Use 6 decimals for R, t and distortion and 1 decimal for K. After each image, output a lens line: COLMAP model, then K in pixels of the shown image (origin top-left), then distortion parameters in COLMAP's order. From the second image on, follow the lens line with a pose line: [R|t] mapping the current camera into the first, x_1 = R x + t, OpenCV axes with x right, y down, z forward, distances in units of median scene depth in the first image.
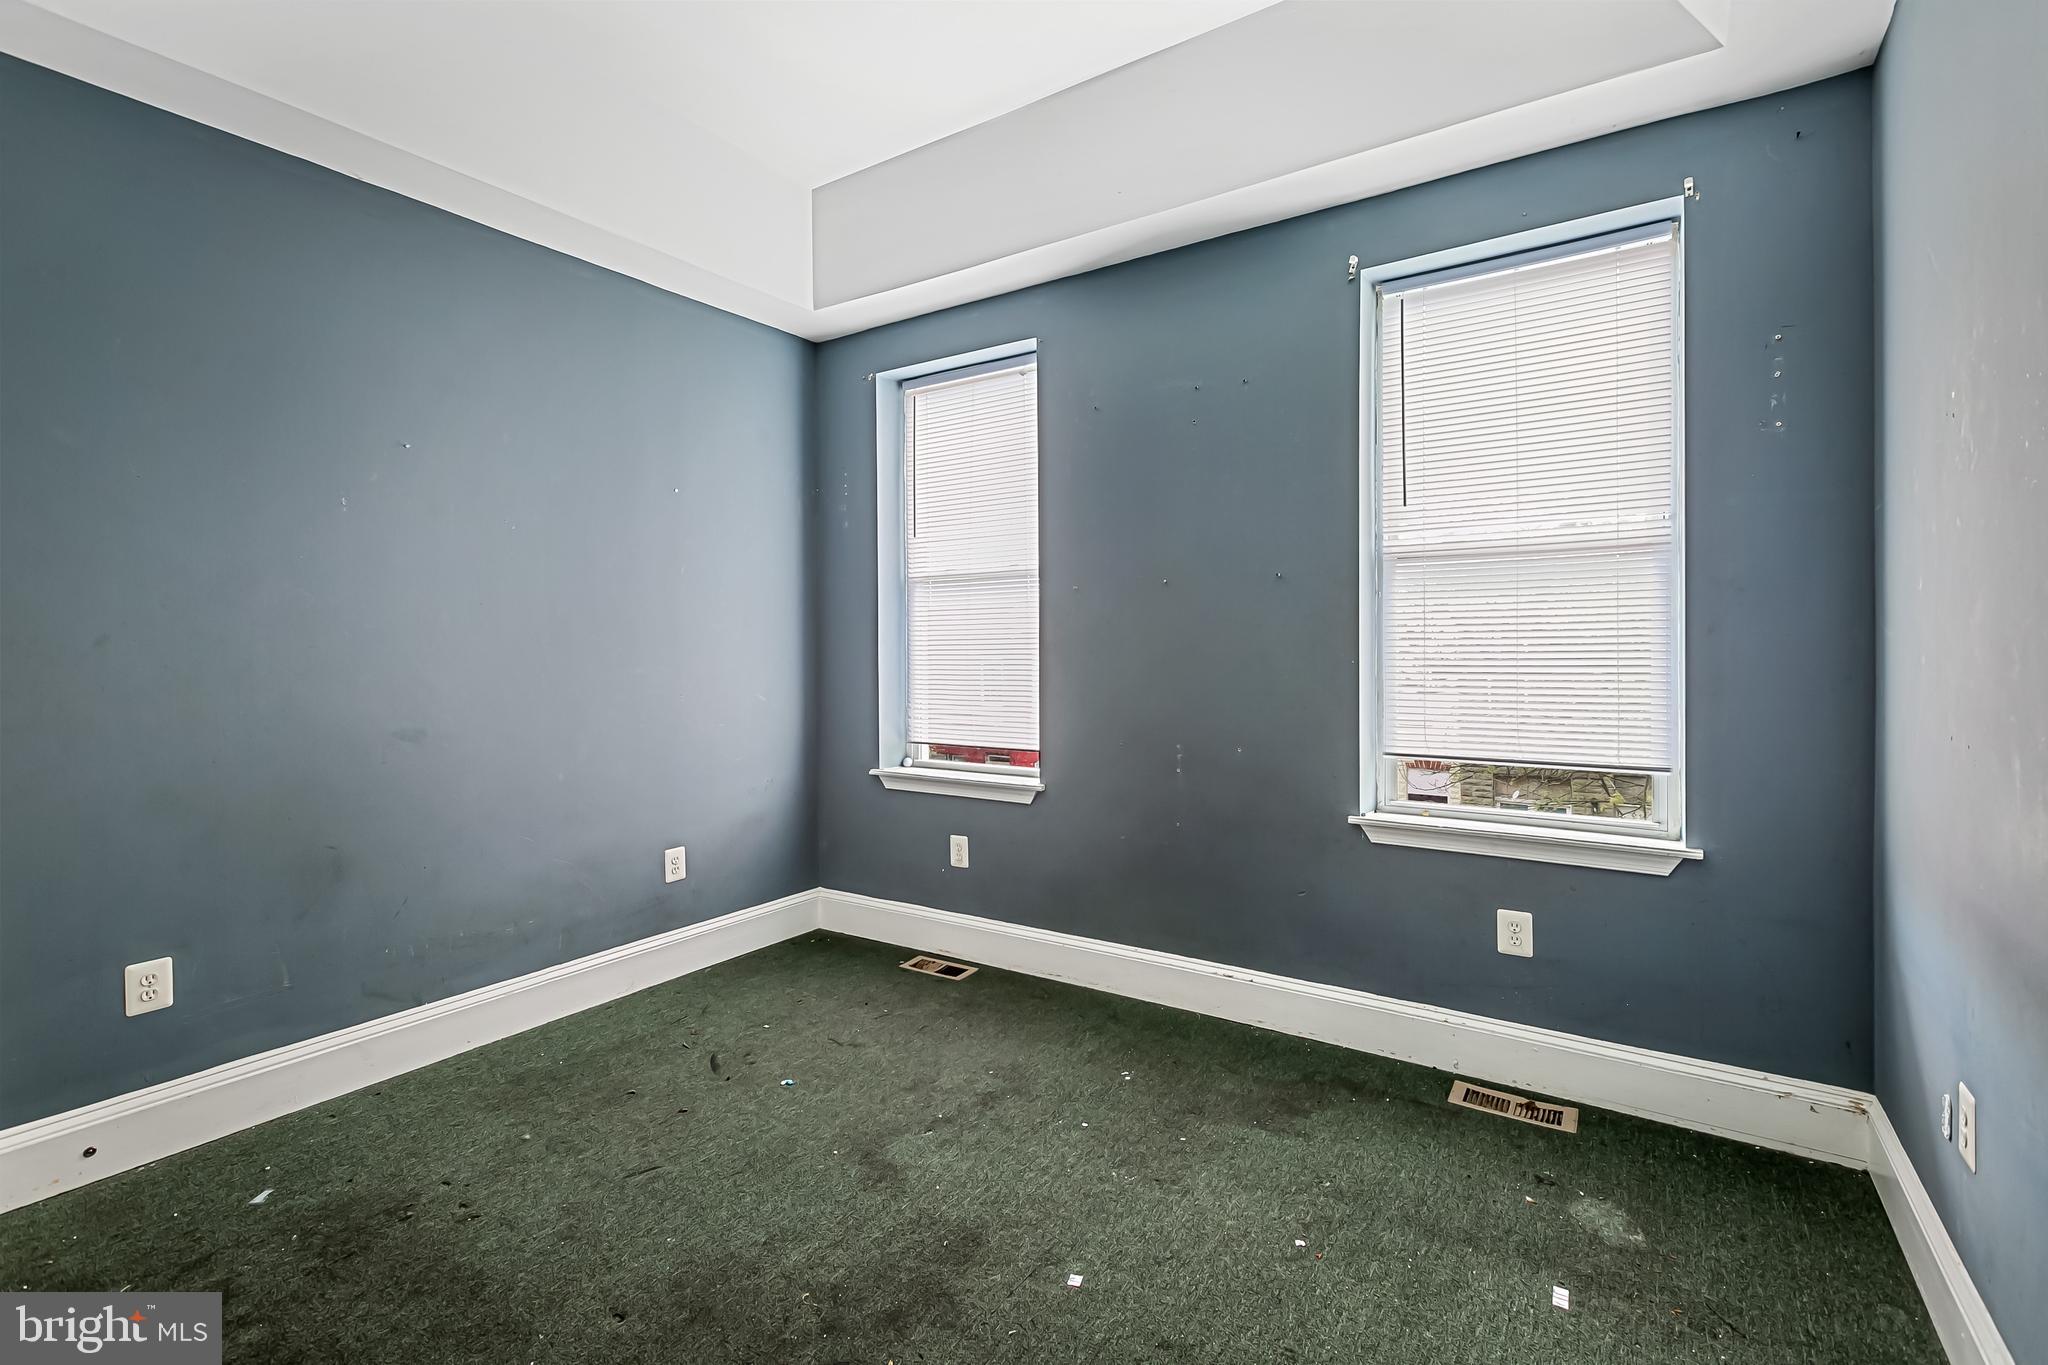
lens RADIAL K [[951.2, 0, 1022.1], [0, 951.2, 633.6], [0, 0, 1]] dist [-0.000528, -0.000395]
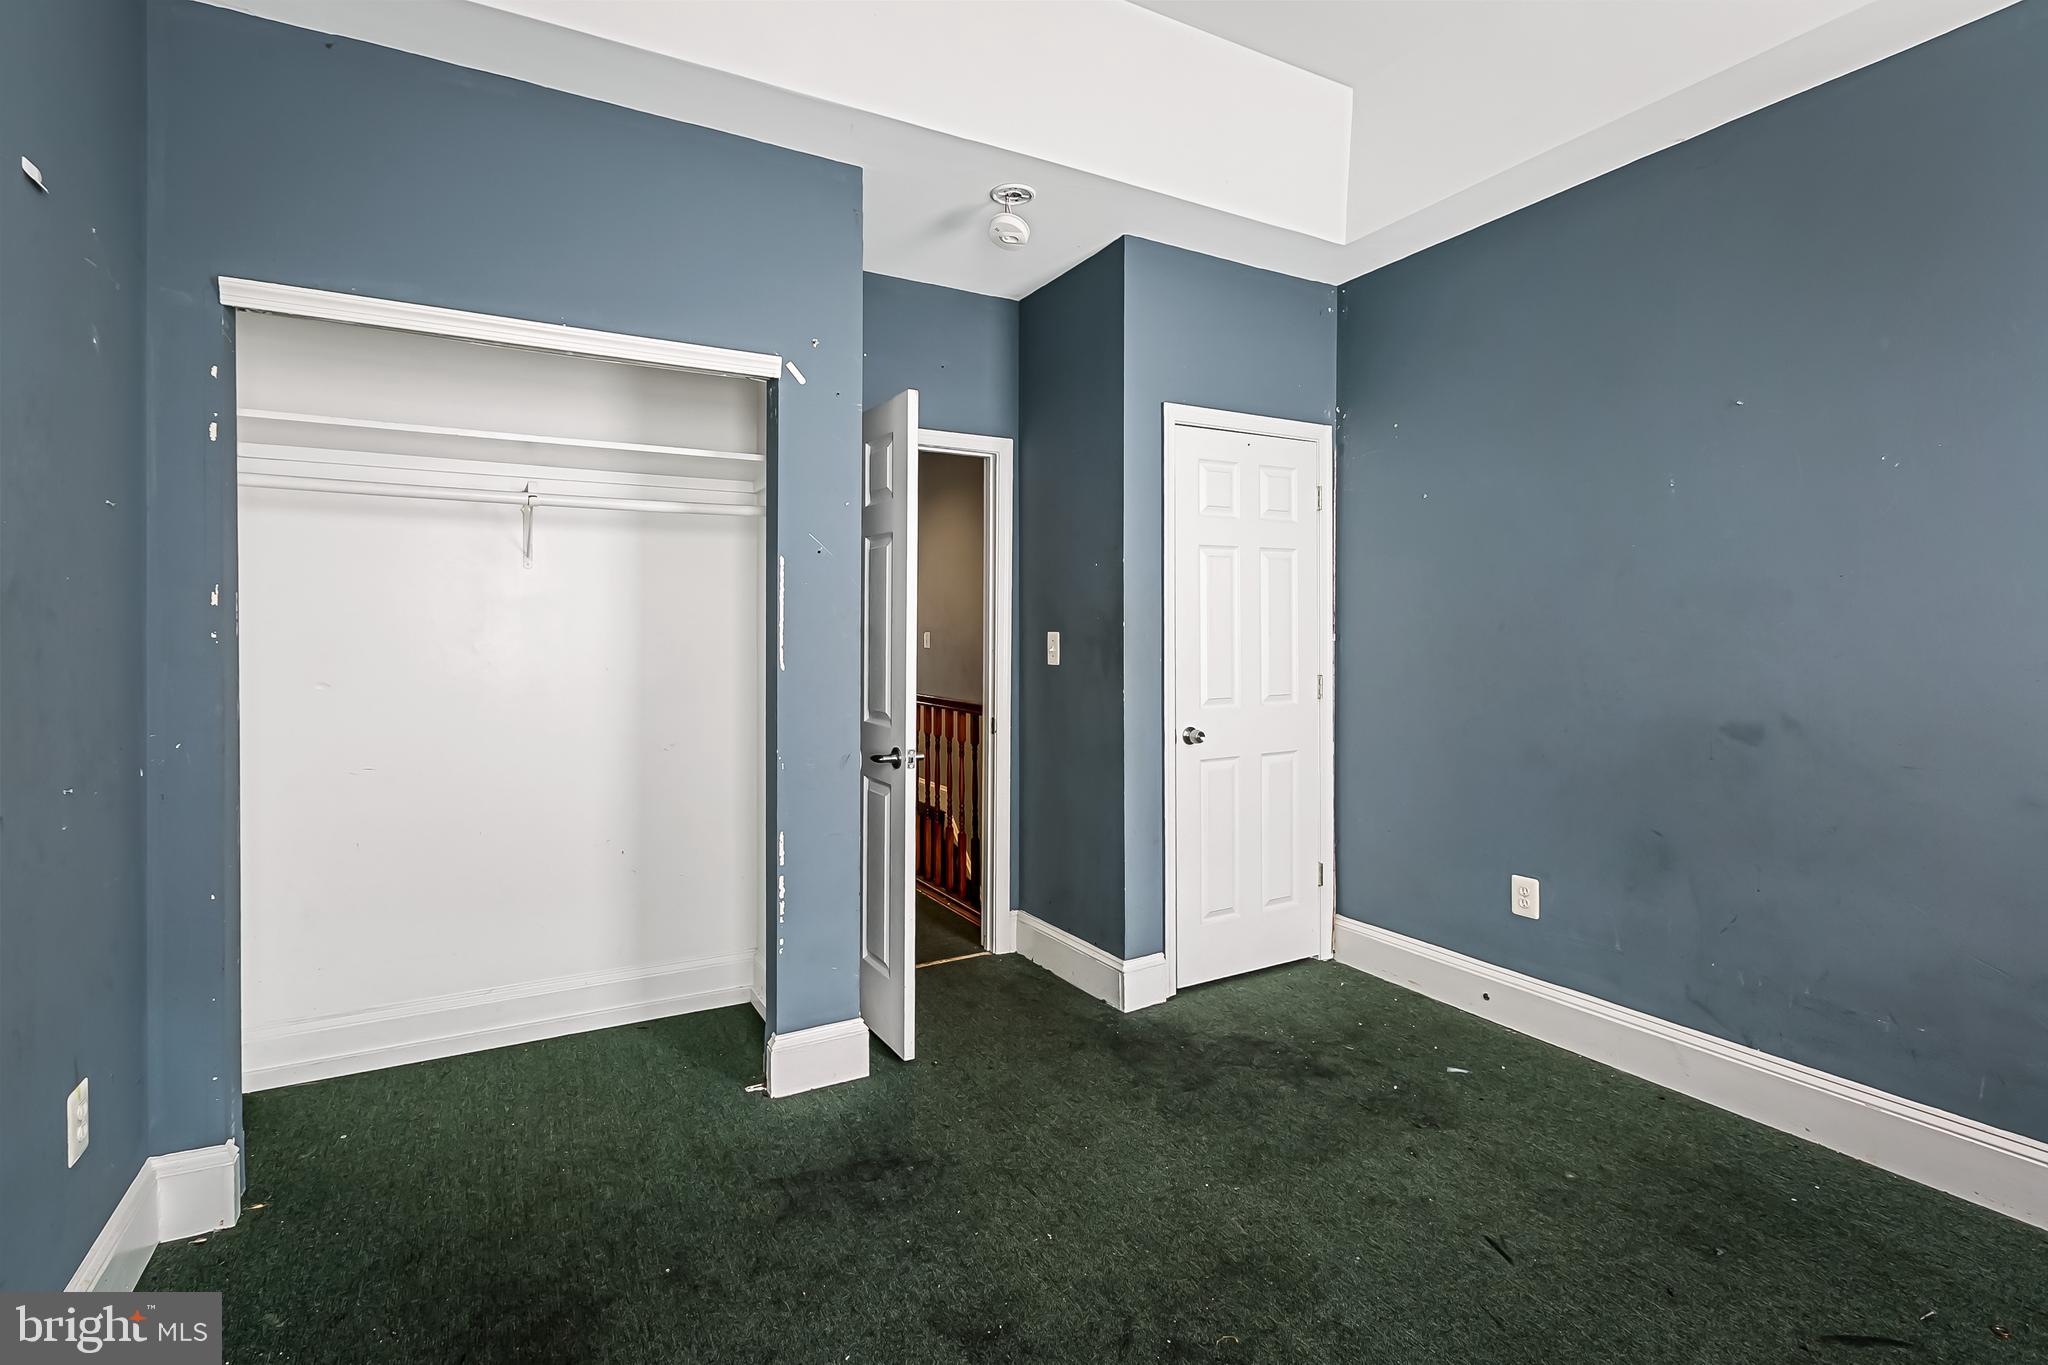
lens RADIAL K [[951.2, 0, 1022.1], [0, 951.2, 633.6], [0, 0, 1]] dist [-0.000528, -0.000395]
pose [[-0.447978, -0.003479, -0.894038, 0.488872], [0.008368, 0.999932, -0.008084, 0.017342], [0.894005, -0.011103, -0.447918, 0.884685]]
